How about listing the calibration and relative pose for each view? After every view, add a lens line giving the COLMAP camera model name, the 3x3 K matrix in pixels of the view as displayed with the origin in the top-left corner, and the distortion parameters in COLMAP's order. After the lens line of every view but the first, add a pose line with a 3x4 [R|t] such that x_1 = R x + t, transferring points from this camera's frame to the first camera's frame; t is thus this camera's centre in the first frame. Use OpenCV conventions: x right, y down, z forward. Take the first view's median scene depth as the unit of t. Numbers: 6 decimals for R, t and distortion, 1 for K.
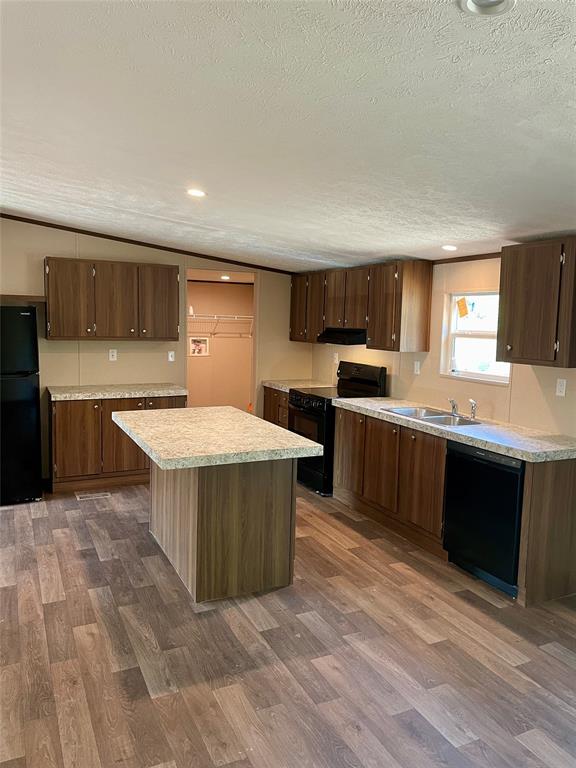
lens RADIAL K [[581.1, 0, 286.9], [0, 581.1, 377.1], [0, 0, 1]] dist [0.090267, -0.119464]
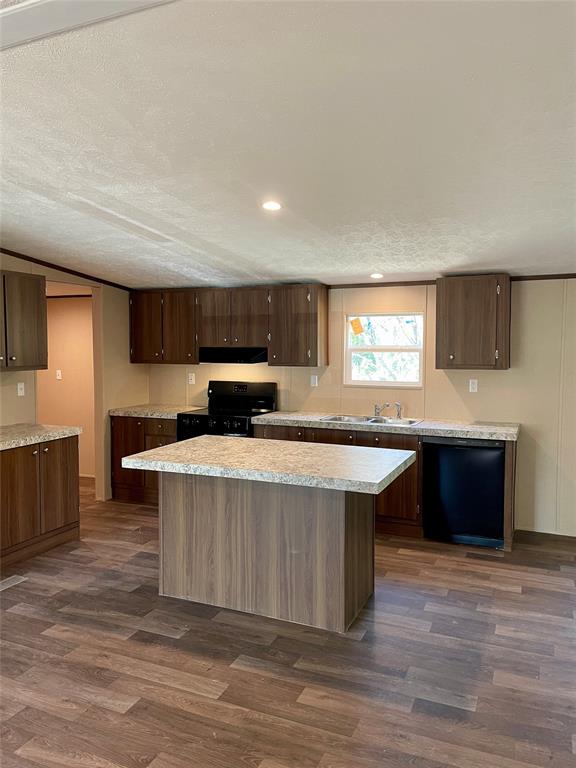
lens RADIAL K [[581.1, 0, 286.2], [0, 581.1, 377.1], [0, 0, 1]] dist [0.090267, -0.119464]
pose [[0.758294, -0.061936, 0.648964, -0.565367], [0.082646, 0.996578, -0.001457, -0.027405], [-0.646653, 0.054739, 0.760818, 0.209216]]
